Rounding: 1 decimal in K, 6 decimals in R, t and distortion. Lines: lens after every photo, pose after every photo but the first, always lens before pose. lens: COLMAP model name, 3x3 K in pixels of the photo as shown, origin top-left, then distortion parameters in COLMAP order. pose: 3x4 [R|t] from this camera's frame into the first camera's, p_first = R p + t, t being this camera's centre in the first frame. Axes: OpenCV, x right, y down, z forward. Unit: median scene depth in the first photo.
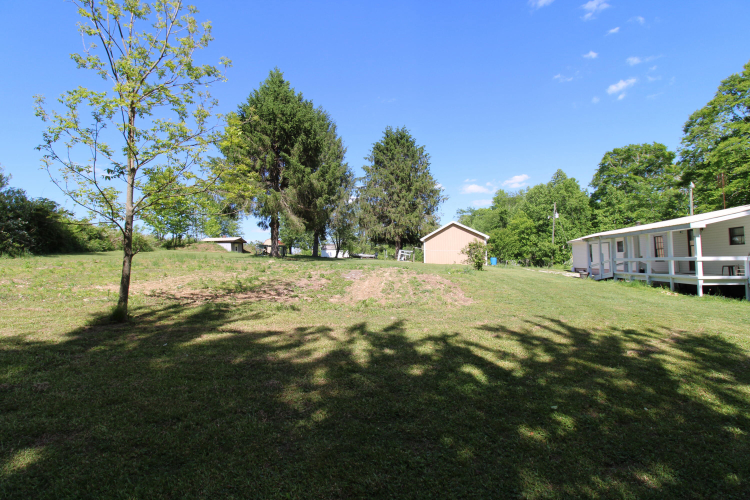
lens RADIAL K [[348.7, 0, 376.0], [0, 348.7, 243.4], [0, 0, 1]] dist [0.010850, -0.020952]
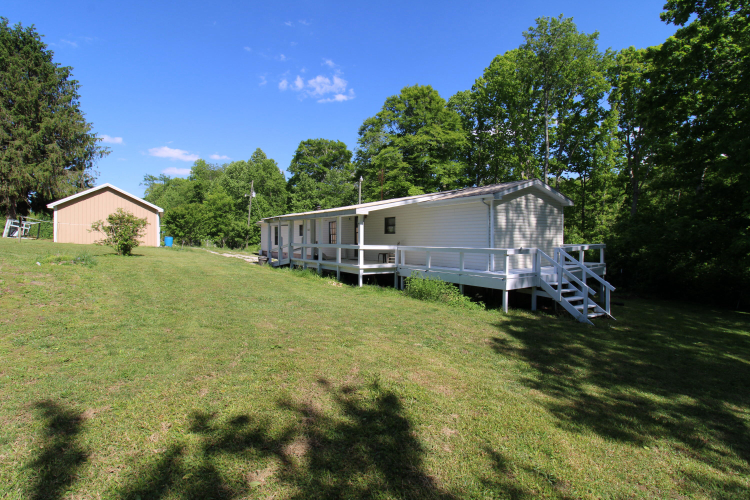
lens RADIAL K [[348.7, 0, 376.0], [0, 348.7, 243.4], [0, 0, 1]] dist [0.010850, -0.020952]
pose [[0.704925, 0.017523, 0.709065, 0.099620], [-0.060738, 0.997514, 0.035732, -0.001012], [-0.706676, -0.068255, 0.704237, 0.105570]]
